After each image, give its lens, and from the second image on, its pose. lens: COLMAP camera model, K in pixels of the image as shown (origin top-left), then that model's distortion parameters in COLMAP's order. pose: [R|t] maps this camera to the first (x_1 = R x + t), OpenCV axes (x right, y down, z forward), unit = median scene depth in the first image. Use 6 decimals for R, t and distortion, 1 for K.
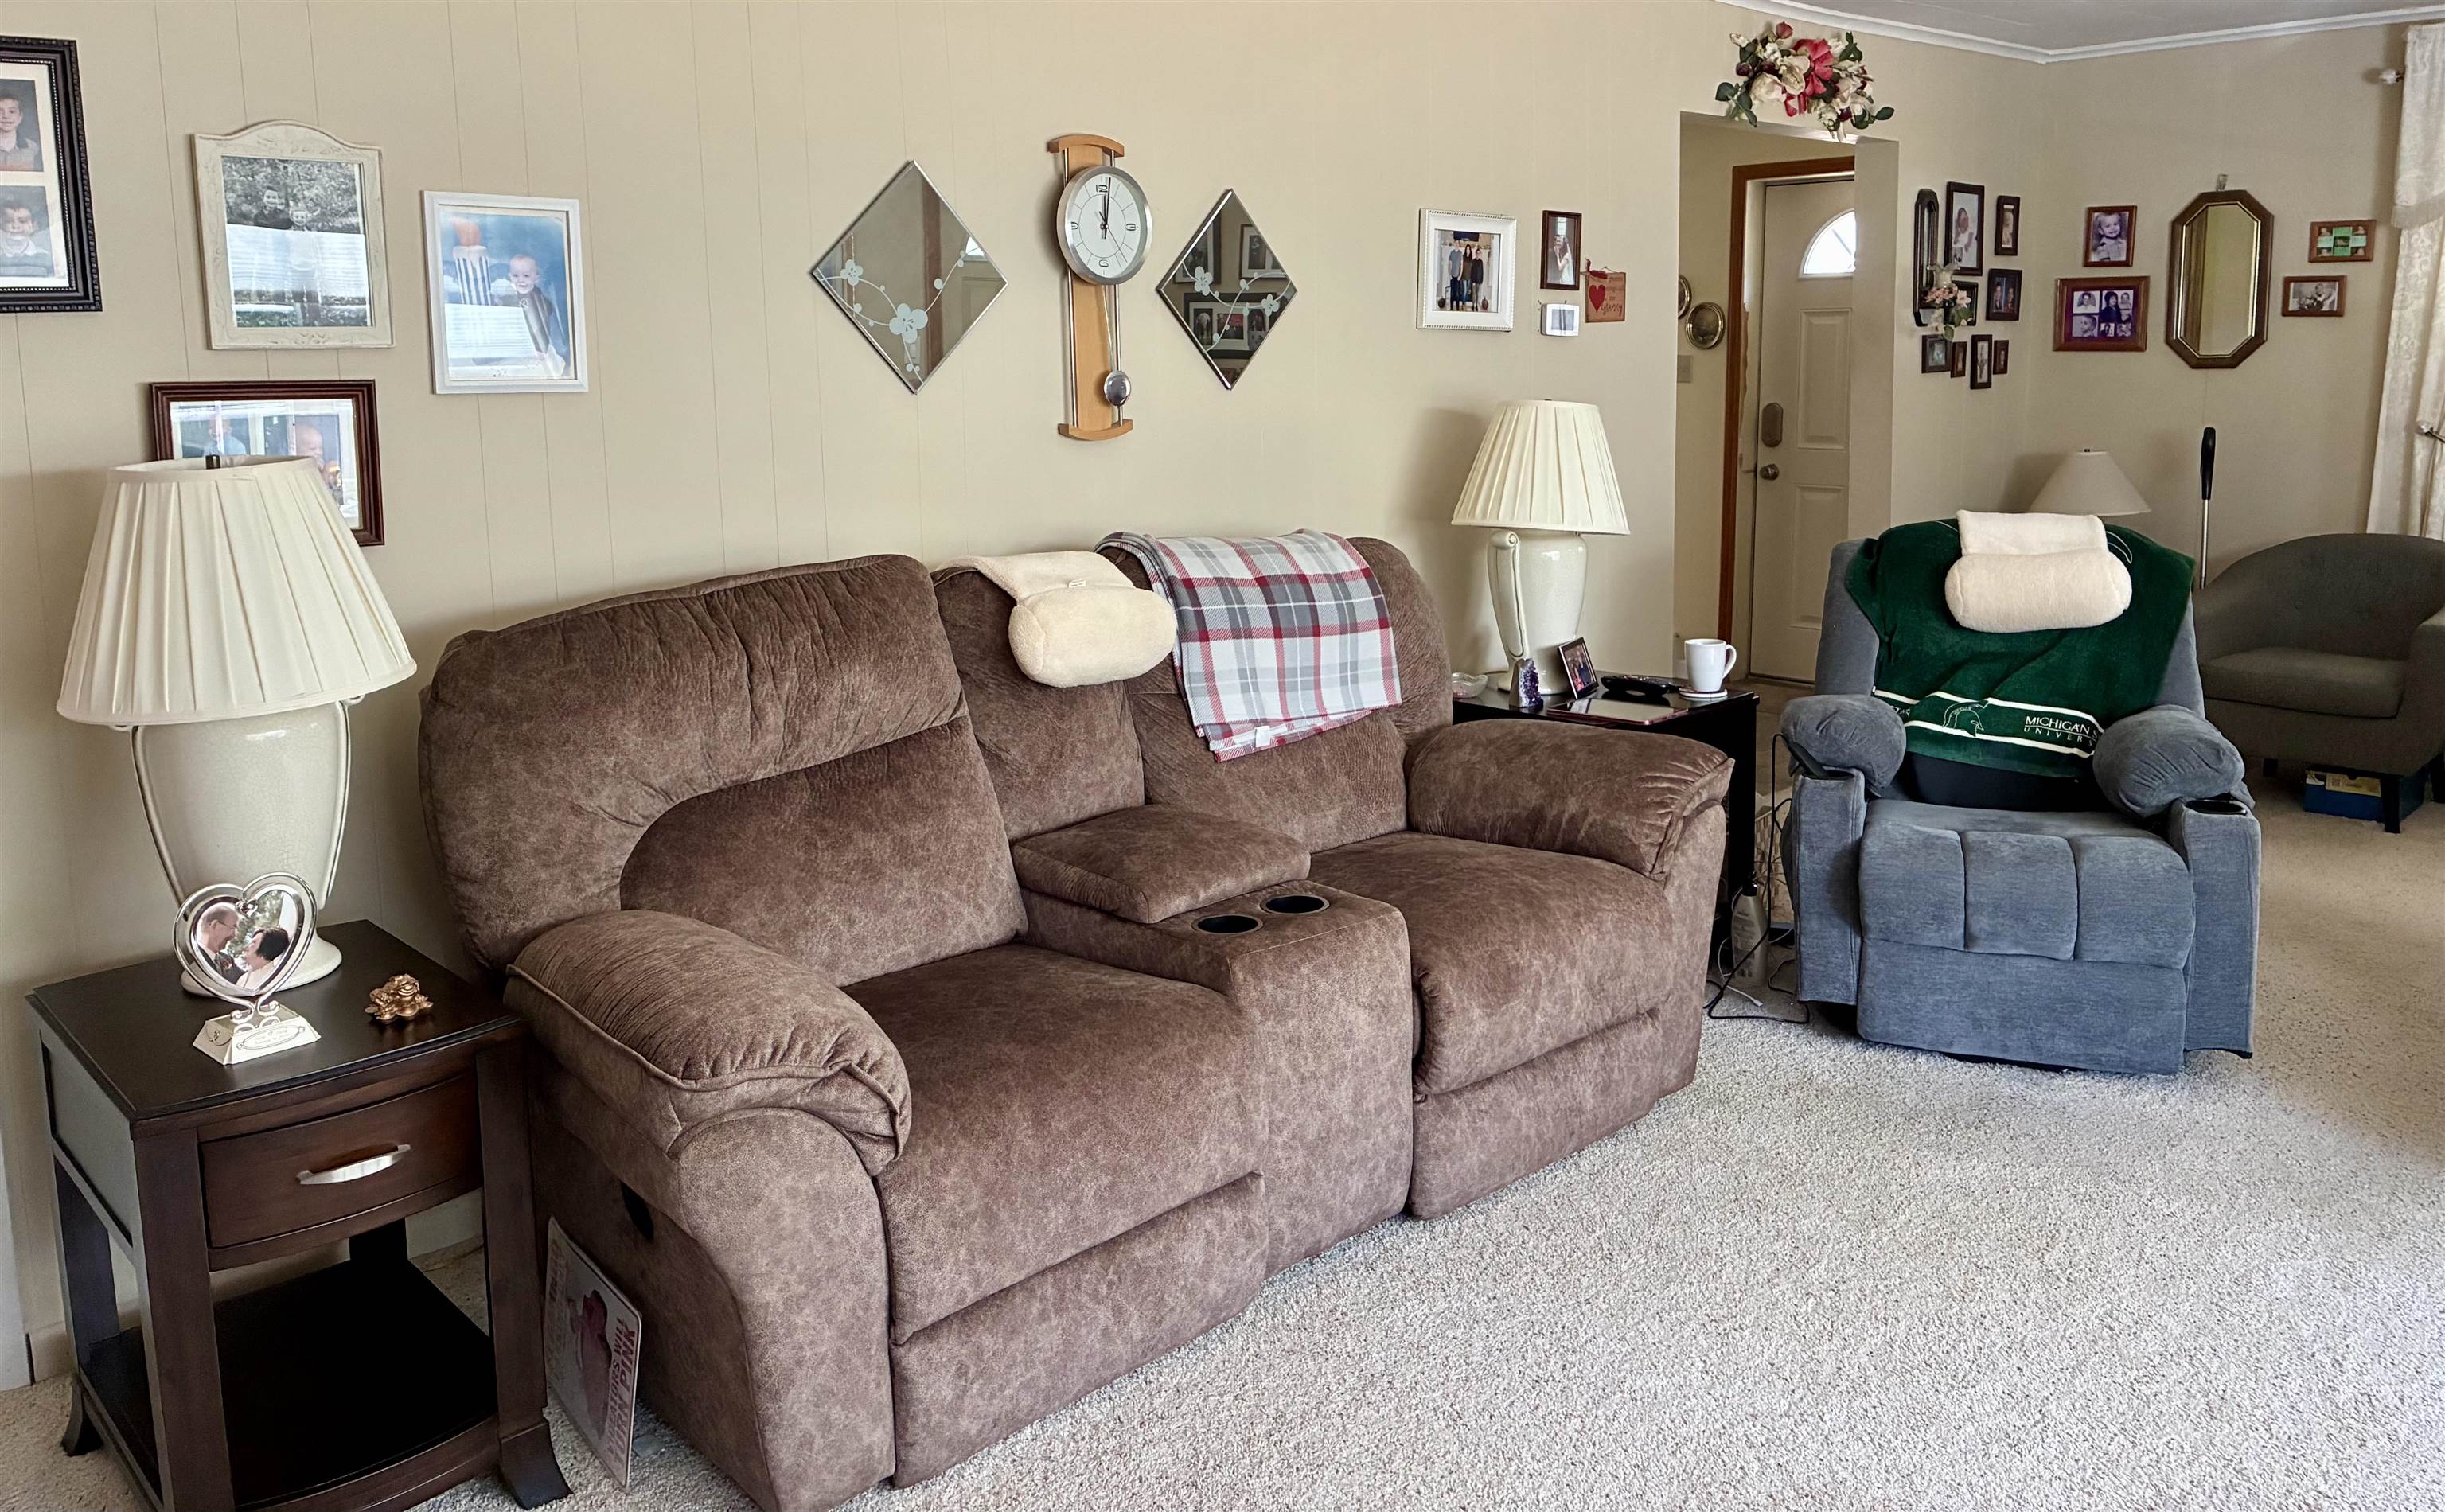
lens RADIAL K [[2284.6, 0, 1222.5], [0, 2284.6, 756.0], [0, 0, 1]] dist [-0.019883, 0.010128]
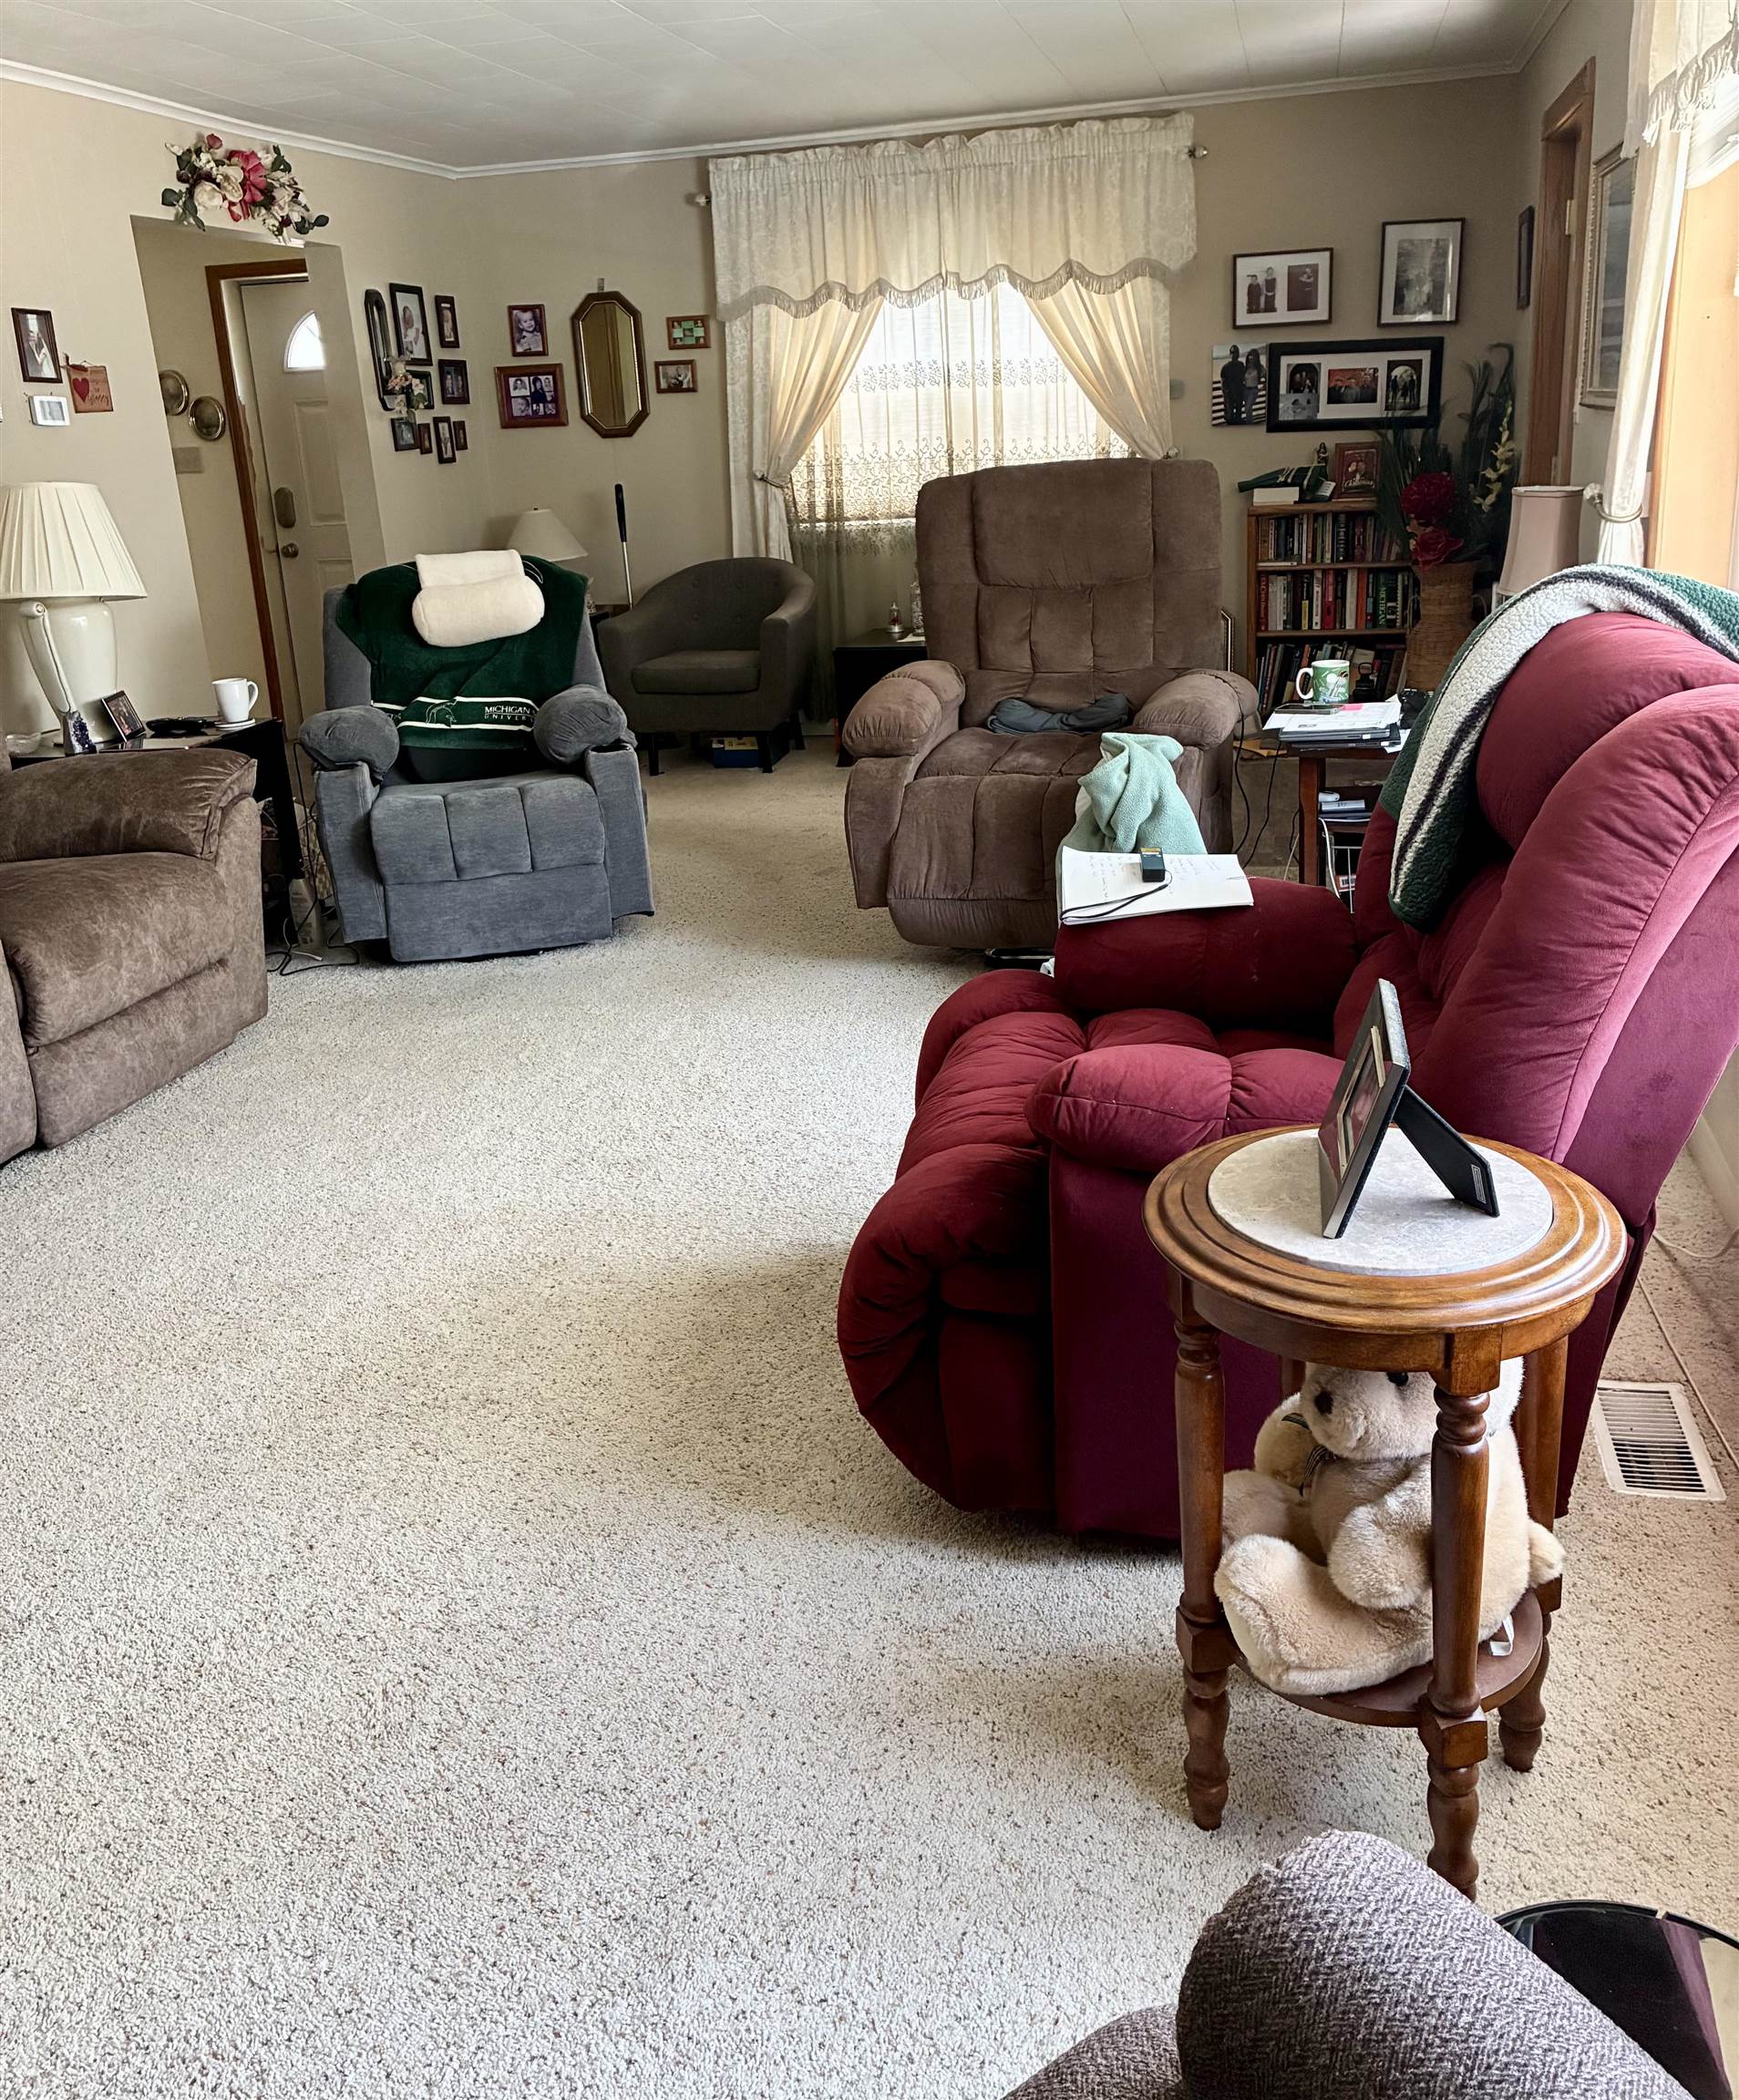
lens RADIAL K [[2001.0, 0, 990.7], [0, 2001.0, 1048.1], [0, 0, 1]] dist [0.036295, -0.015576]
pose [[0.850082, -0.184410, 0.493309, -0.007742], [0.126111, 0.980718, 0.149295, 0.036885], [-0.511328, -0.064702, 0.856947, -0.147526]]
